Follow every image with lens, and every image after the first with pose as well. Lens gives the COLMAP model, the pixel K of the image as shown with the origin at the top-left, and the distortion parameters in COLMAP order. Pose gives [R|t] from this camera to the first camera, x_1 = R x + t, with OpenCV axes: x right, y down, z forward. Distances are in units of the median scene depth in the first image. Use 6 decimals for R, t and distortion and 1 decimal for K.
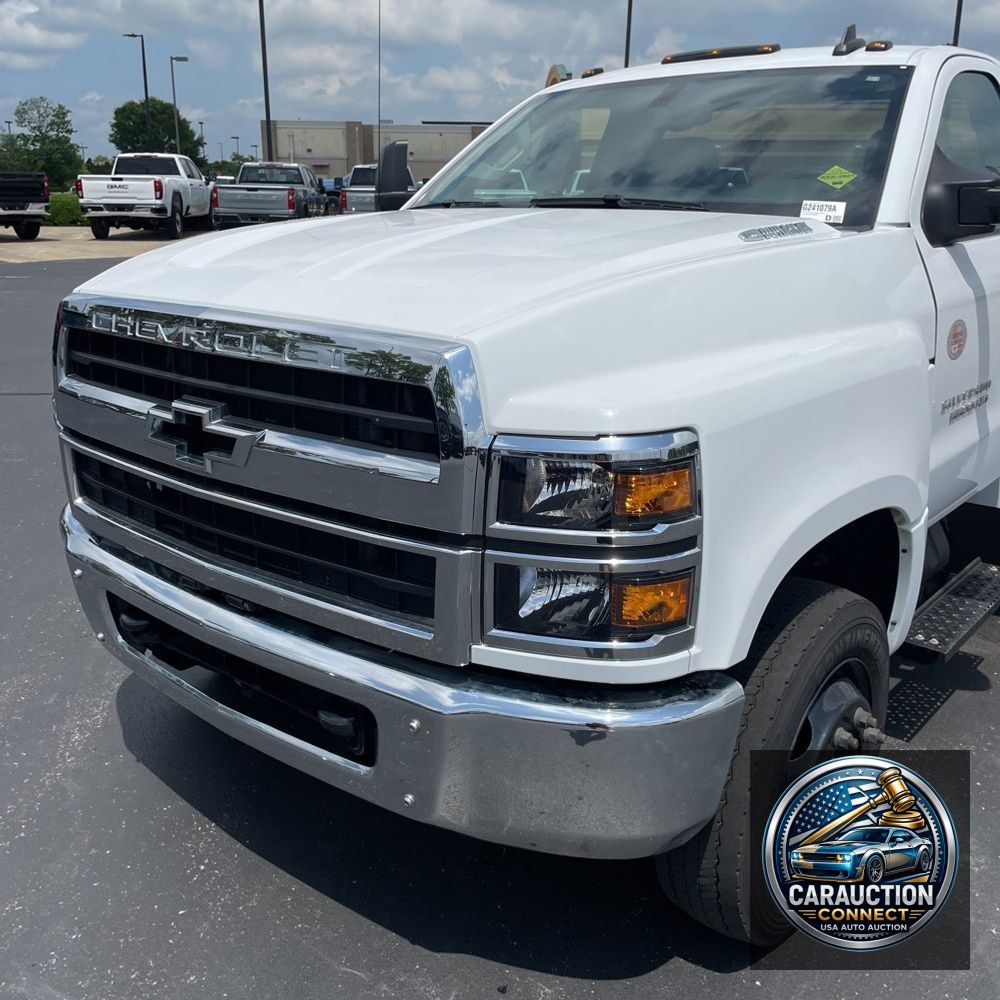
lens RADIAL K [[1011.4, 0, 500.0], [0, 1011.4, 500.0], [0, 0, 1]] dist [0.085841, -0.123493]
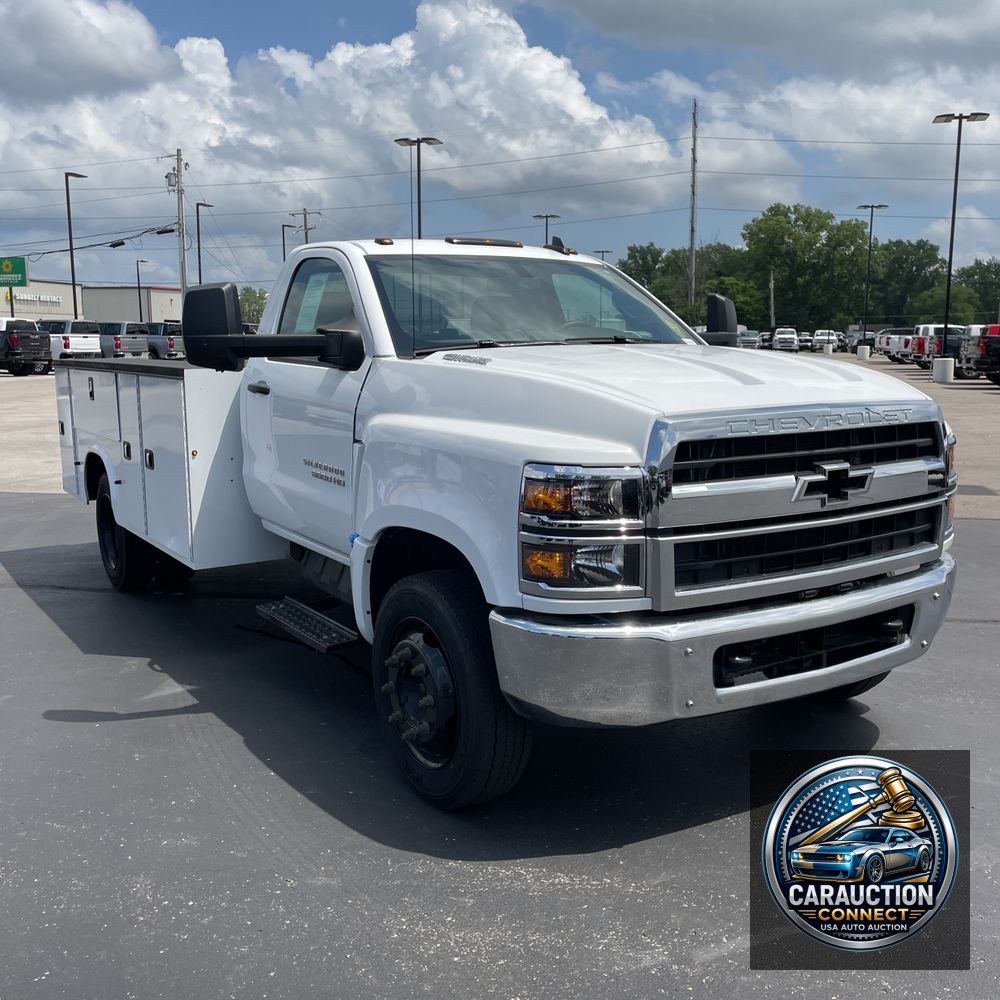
lens RADIAL K [[1024.4, 0, 509.4], [0, 1024.4, 498.6], [0, 0, 1]] dist [0.089048, -0.142806]
pose [[0.283936, -0.150461, 0.946965, -1.313795], [0.277158, 0.958332, 0.069164, -0.196443], [-0.917913, 0.242821, 0.313806, 0.656781]]
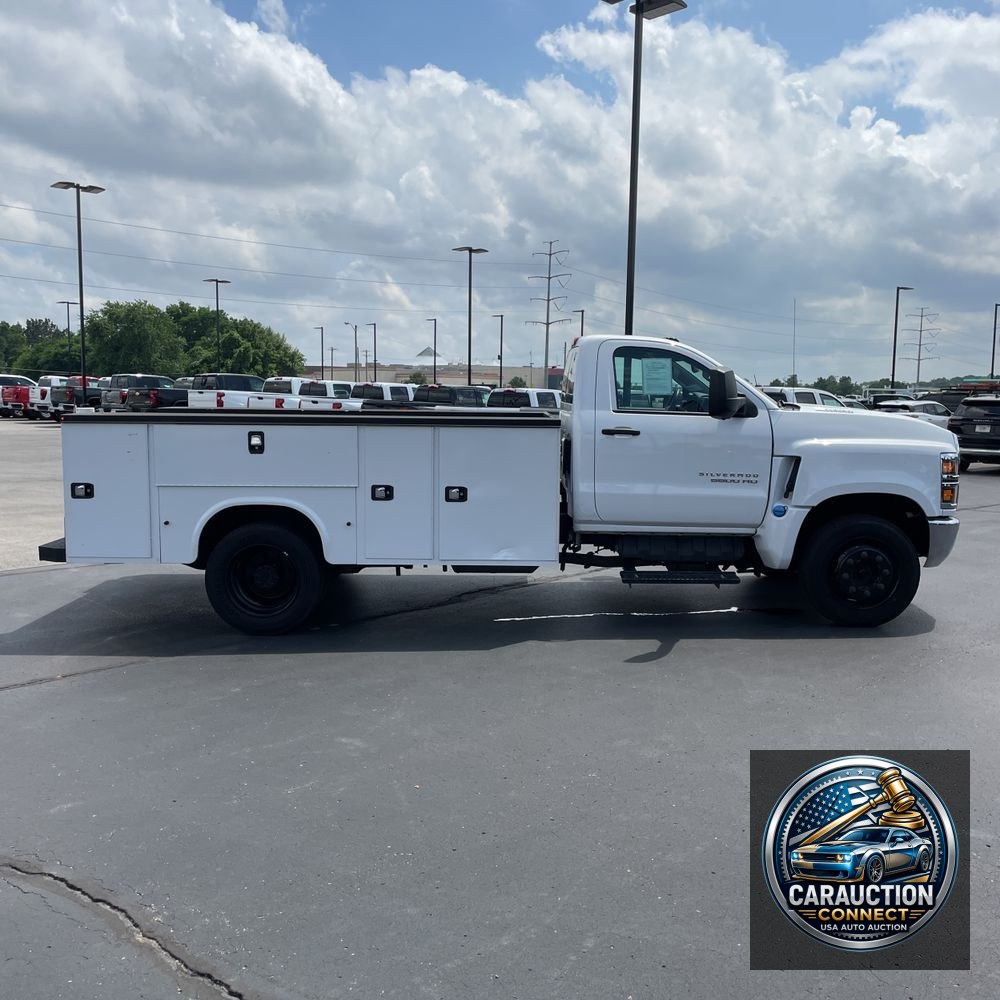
lens RADIAL K [[959.3, 0, 504.7], [0, 959.3, 477.2], [0, 0, 1]] dist [0.081563, 0.005788]
pose [[-0.652726, -0.077257, 0.753645, -1.386765], [0.206499, 0.938976, 0.275103, -0.906746], [-0.728908, 0.335194, -0.596941, 2.968639]]
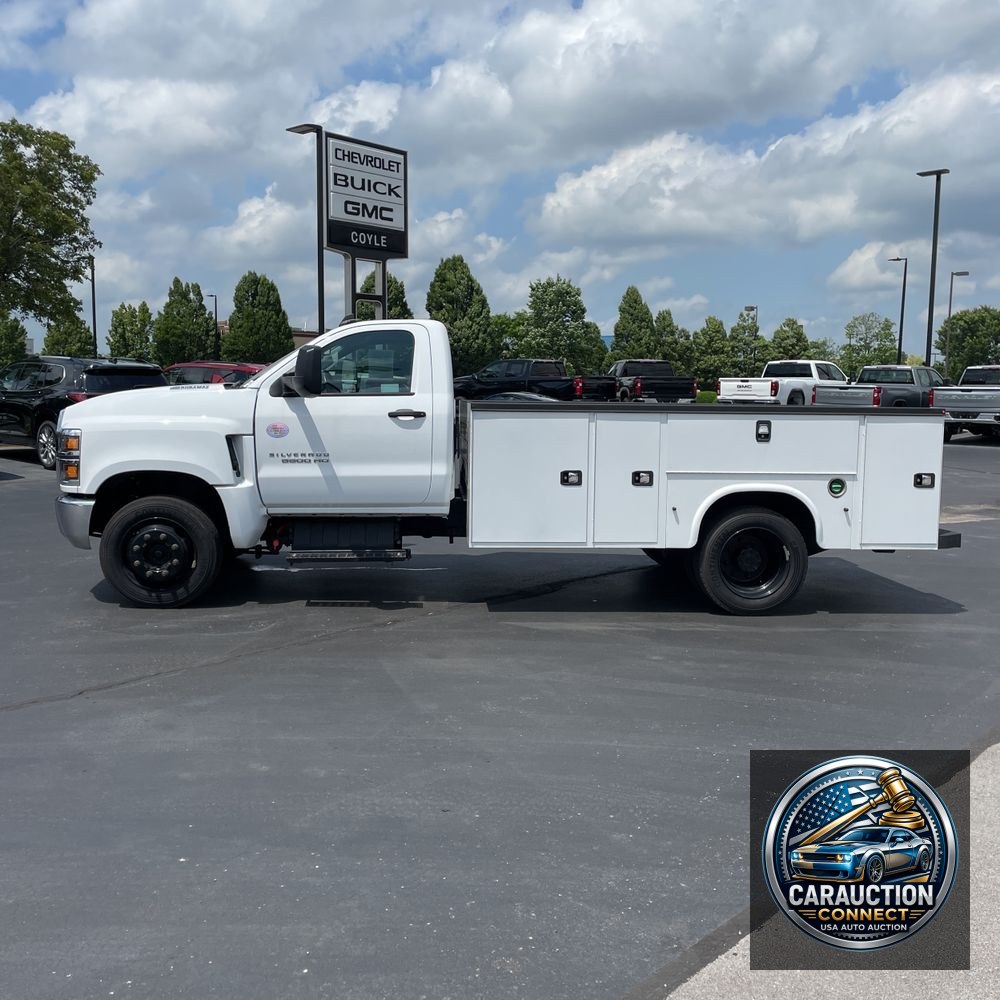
lens RADIAL K [[1045.6, 0, 505.0], [0, 1045.6, 476.7], [0, 0, 1]] dist [0.053849, -0.010722]
pose [[0.689925, 0.065449, -0.720916, 2.454744], [-0.217703, 0.968559, -0.120413, 0.139963], [0.690369, 0.240021, 0.682482, -0.377839]]
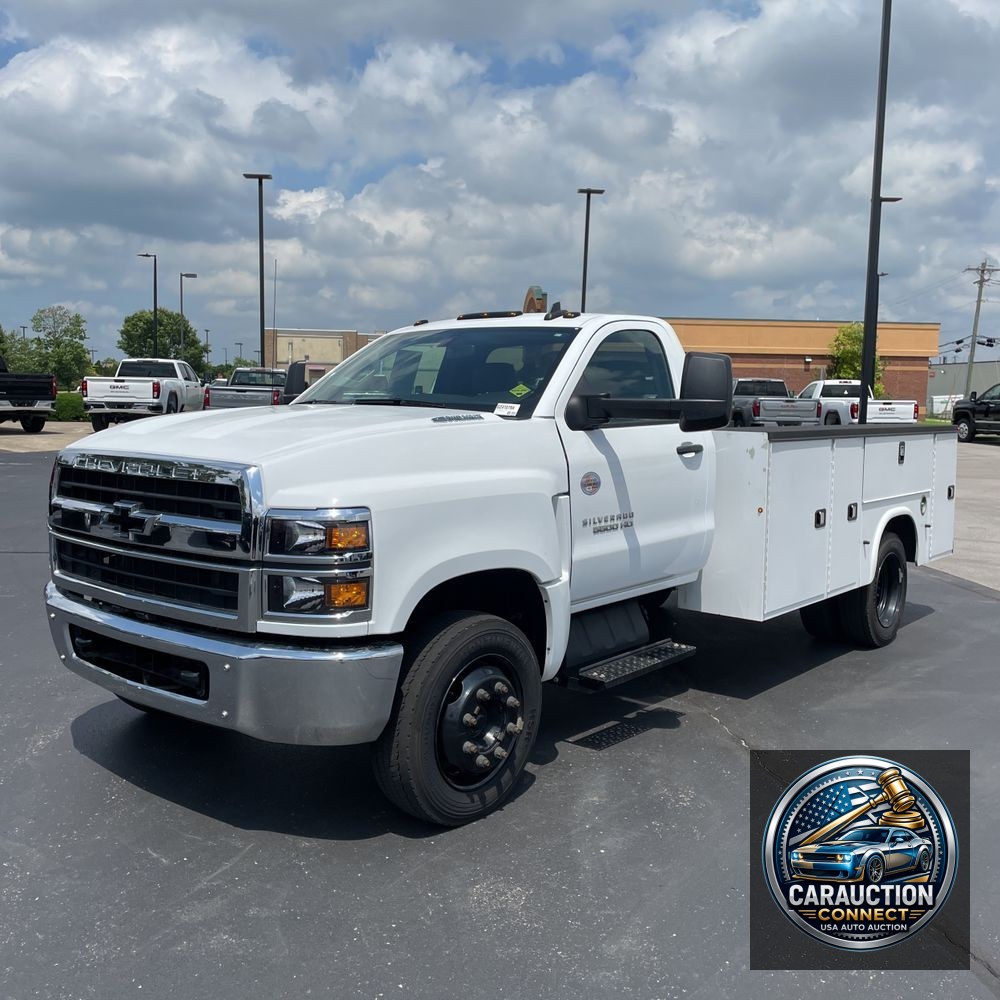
lens RADIAL K [[1024.4, 0, 509.4], [0, 1024.4, 498.6], [0, 0, 1]] dist [0.089048, -0.142806]
pose [[0.999850, 0.011631, 0.012797, 0.248075], [-0.008950, 0.981242, -0.192575, 0.168883], [-0.014797, 0.192431, 0.981199, -0.567650]]
